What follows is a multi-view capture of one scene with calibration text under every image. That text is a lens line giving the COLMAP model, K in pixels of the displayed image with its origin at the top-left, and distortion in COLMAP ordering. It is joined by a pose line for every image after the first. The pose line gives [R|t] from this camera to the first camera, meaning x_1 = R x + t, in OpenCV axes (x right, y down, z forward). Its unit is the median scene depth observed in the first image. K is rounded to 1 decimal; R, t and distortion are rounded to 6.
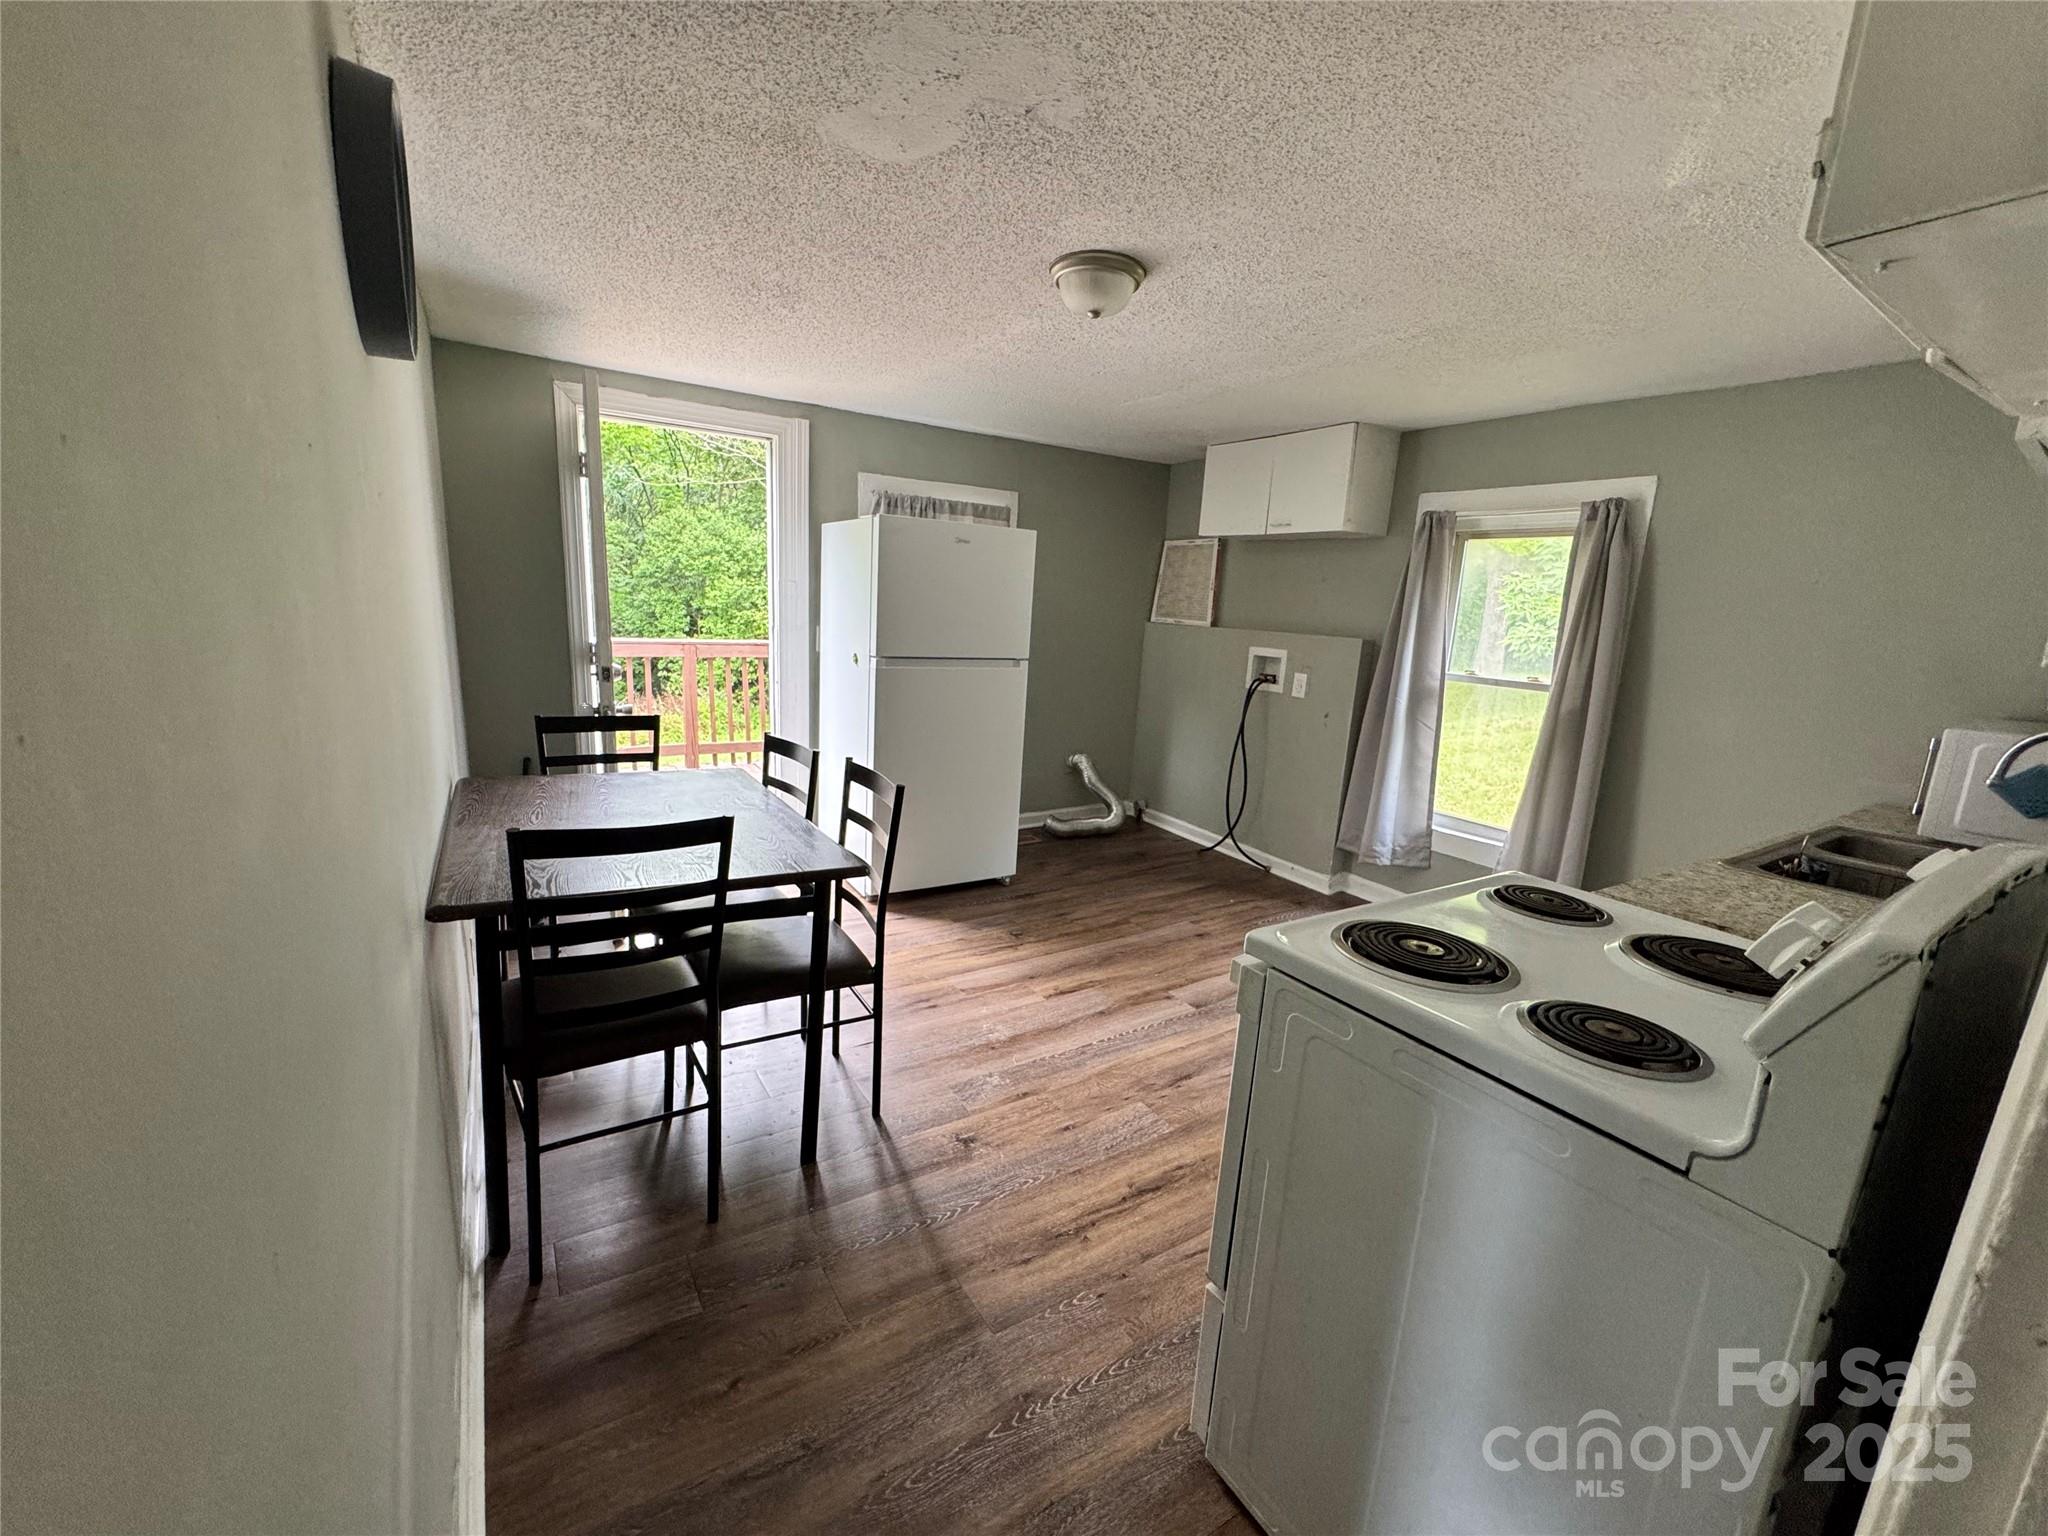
lens RADIAL K [[818.5, 0, 1027.7], [0, 818.5, 769.2], [0, 0, 1]] dist [-0.003337, 0.000361]
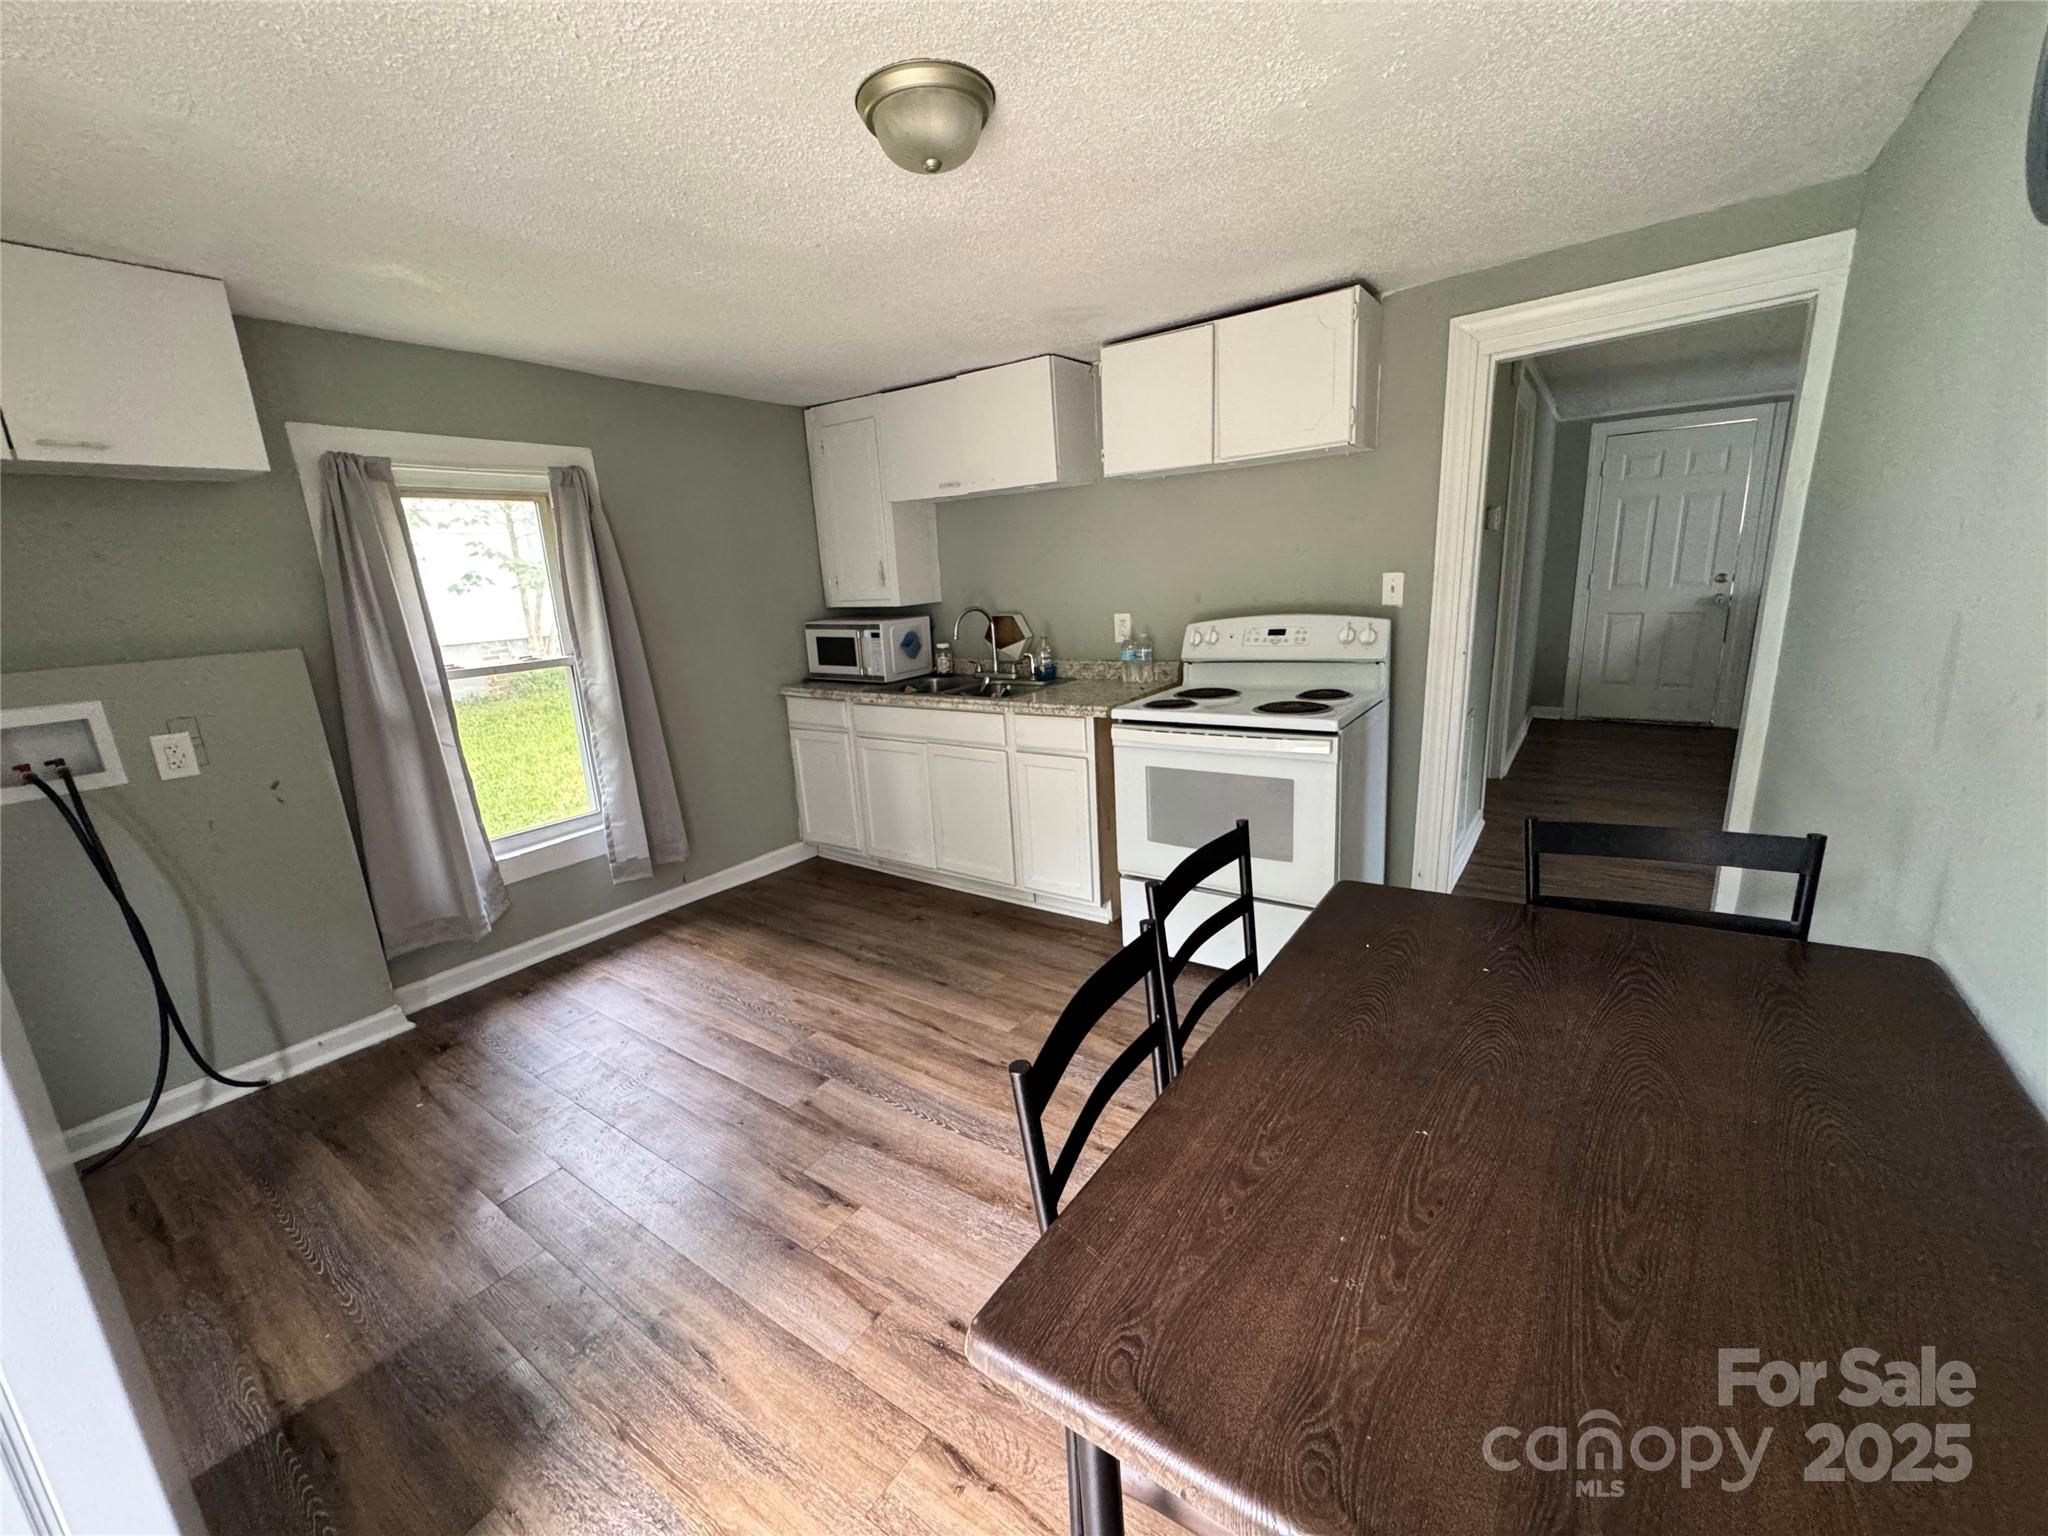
lens RADIAL K [[818.5, 0, 1020.7], [0, 818.5, 764.6], [0, 0, 1]] dist [-0.003337, 0.000361]
pose [[-0.373725, -0.248157, 0.893727, -0.404842], [0.223153, 0.911189, 0.346321, -0.182189], [-0.900295, 0.328867, -0.285157, 0.752276]]
